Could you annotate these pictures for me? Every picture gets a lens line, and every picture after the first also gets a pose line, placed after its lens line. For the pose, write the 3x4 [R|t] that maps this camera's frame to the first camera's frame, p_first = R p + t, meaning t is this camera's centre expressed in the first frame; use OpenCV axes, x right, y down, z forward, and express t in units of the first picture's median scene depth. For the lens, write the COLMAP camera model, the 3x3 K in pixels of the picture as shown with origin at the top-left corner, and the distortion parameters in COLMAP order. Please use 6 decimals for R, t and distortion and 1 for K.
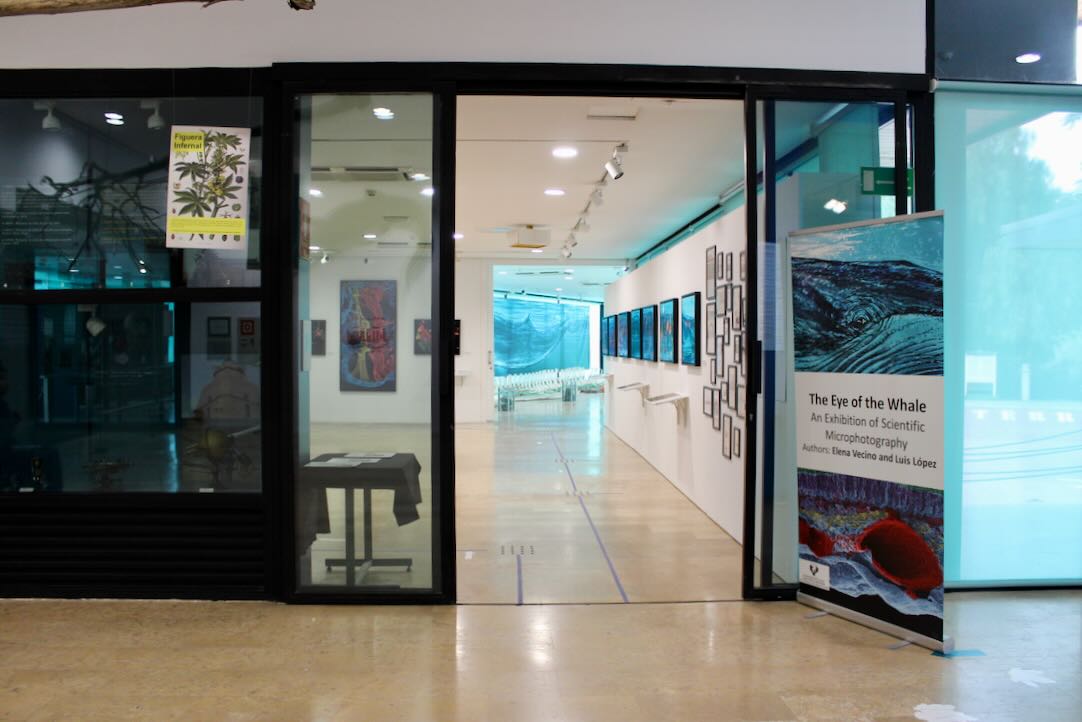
lens RADIAL K [[900.2, 0, 541.0], [0, 900.2, 361.0], [0, 0, 1]] dist [-0.059689, 0.007122]
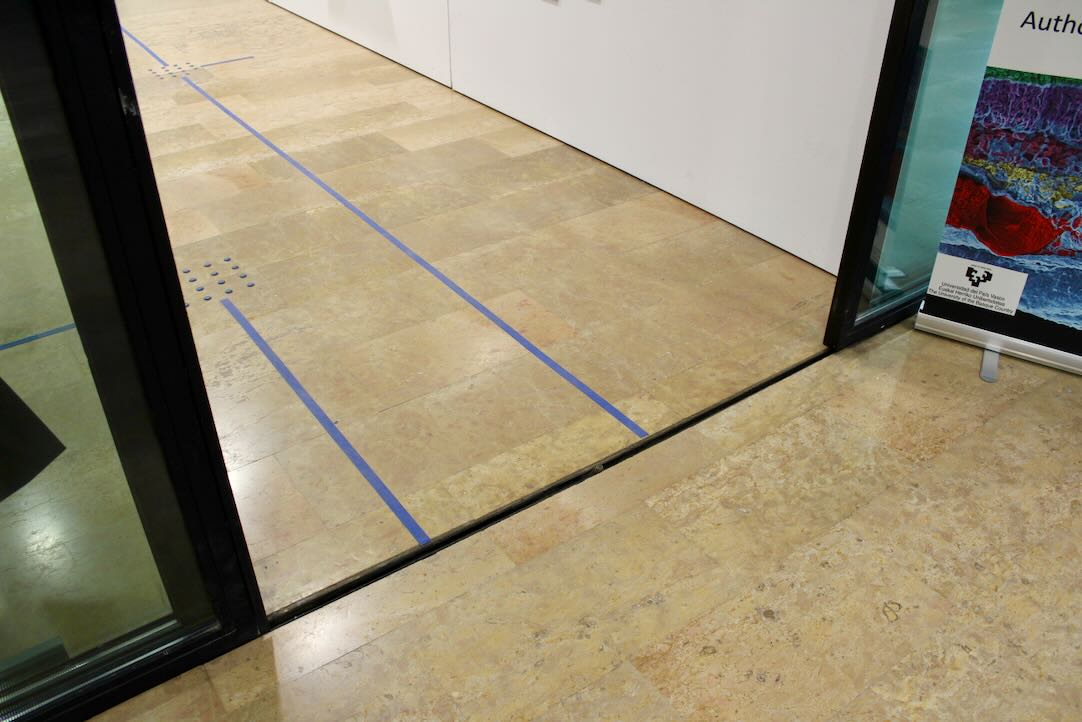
lens RADIAL K [[900.2, 0, 541.0], [0, 900.2, 361.0], [0, 0, 1]] dist [-0.059689, 0.007122]
pose [[0.839721, -0.298832, 0.453397, -0.133851], [-0.001373, 0.833785, 0.552087, 0.002721], [-0.543017, -0.464222, 0.699736, 0.770253]]
